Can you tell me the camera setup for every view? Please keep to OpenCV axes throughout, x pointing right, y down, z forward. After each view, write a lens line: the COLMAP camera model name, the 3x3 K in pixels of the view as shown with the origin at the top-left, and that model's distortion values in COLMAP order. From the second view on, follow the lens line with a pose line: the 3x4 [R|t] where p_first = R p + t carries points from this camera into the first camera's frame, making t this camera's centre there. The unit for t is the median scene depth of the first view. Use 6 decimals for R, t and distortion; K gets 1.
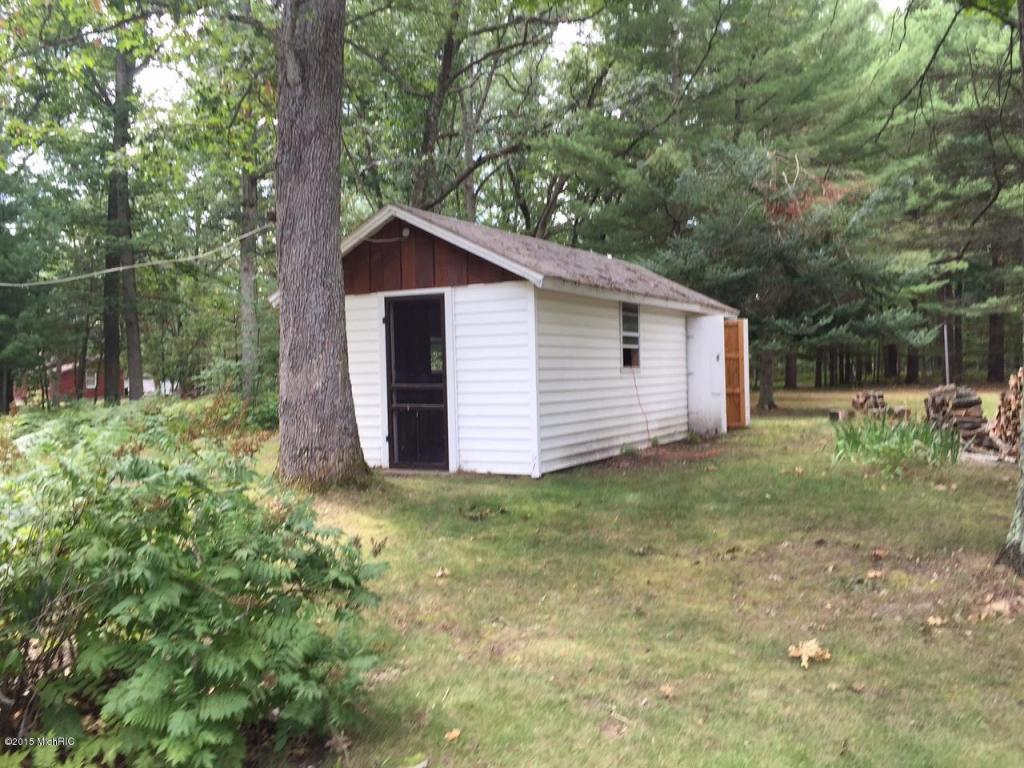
lens RADIAL K [[892.7, 0, 514.4], [0, 892.7, 381.9], [0, 0, 1]] dist [0.093757, -0.140068]
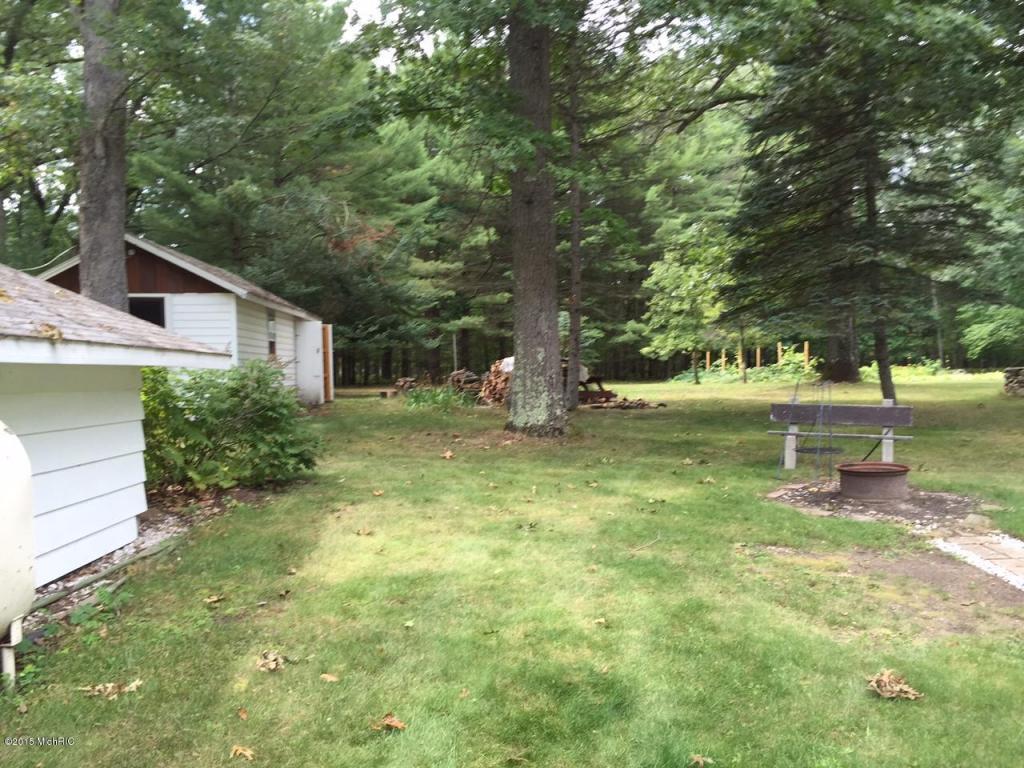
lens RADIAL K [[892.7, 0, 514.4], [0, 892.7, 381.9], [0, 0, 1]] dist [0.093757, -0.140068]
pose [[0.848995, 0.008761, 0.528328, -0.201811], [-0.005269, 0.999953, -0.008115, 0.025565], [-0.528375, 0.004106, 0.849001, -0.296303]]
